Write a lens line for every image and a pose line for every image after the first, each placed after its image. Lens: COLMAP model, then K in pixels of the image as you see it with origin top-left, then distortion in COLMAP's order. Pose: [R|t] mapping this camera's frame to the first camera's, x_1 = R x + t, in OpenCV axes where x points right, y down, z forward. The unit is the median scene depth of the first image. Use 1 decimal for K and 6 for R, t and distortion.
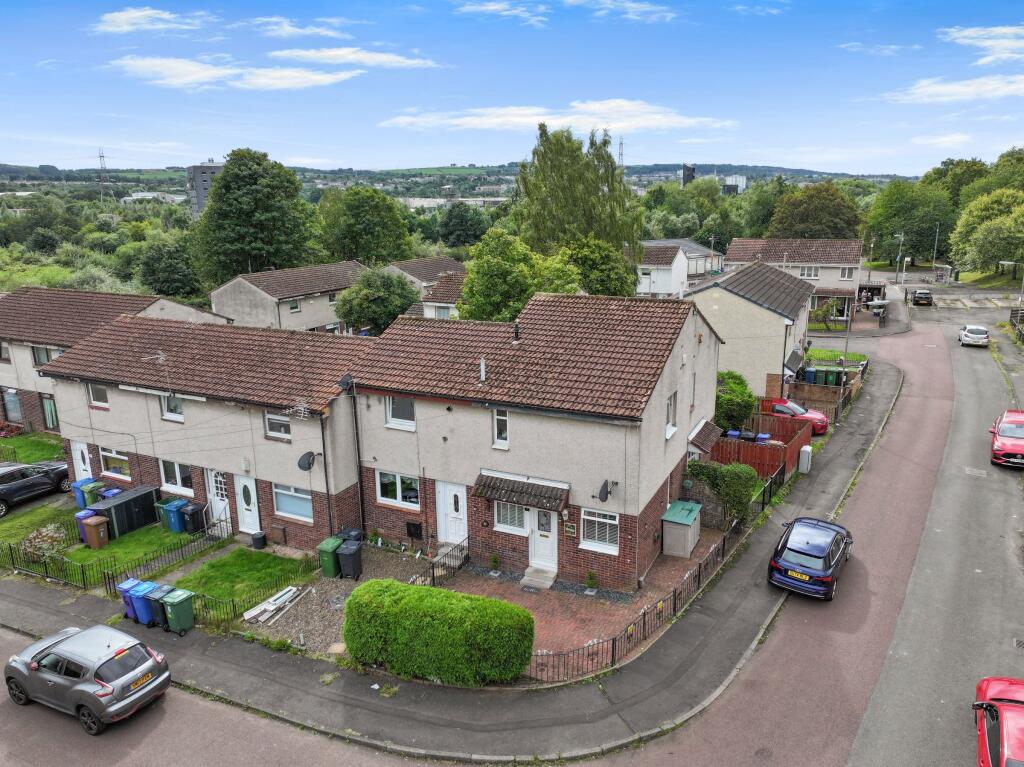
lens RADIAL K [[727.2, 0, 515.2], [0, 727.2, 383.4], [0, 0, 1]] dist [0.004037, 0.008686]
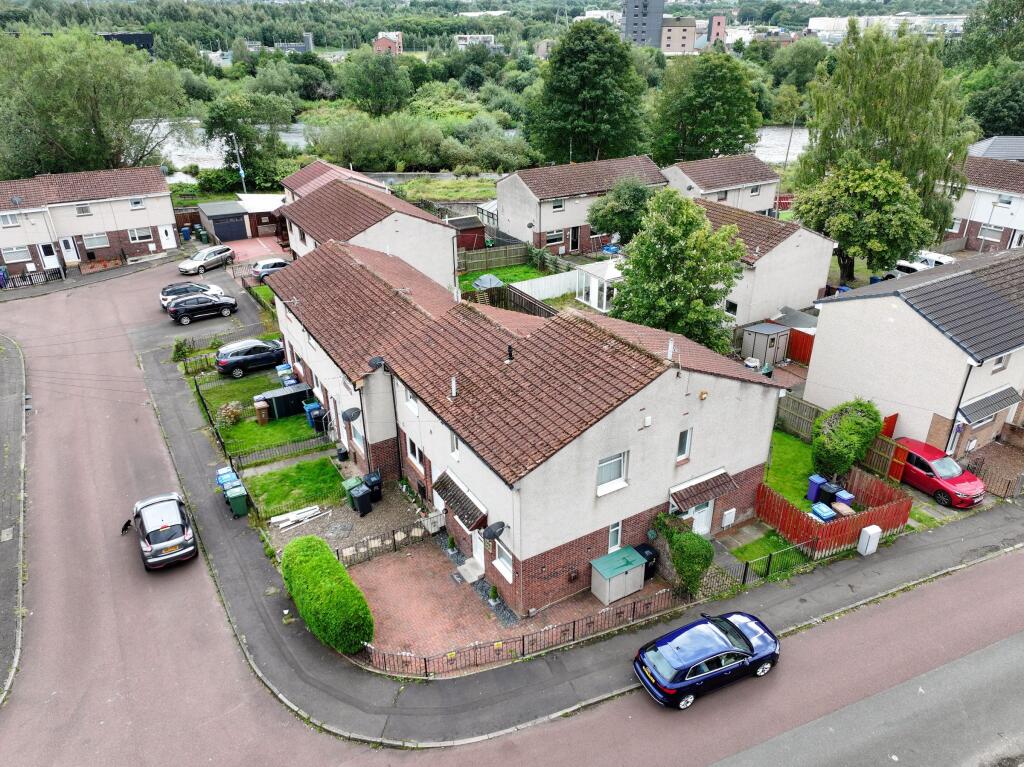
lens RADIAL K [[727.2, 0, 516.3], [0, 727.2, 382.5], [0, 0, 1]] dist [0.004037, 0.008686]
pose [[0.833949, 0.255255, -0.489260, 0.348122], [-0.137157, 0.954646, 0.264270, -0.199764], [0.534526, -0.153282, 0.831136, 0.073131]]
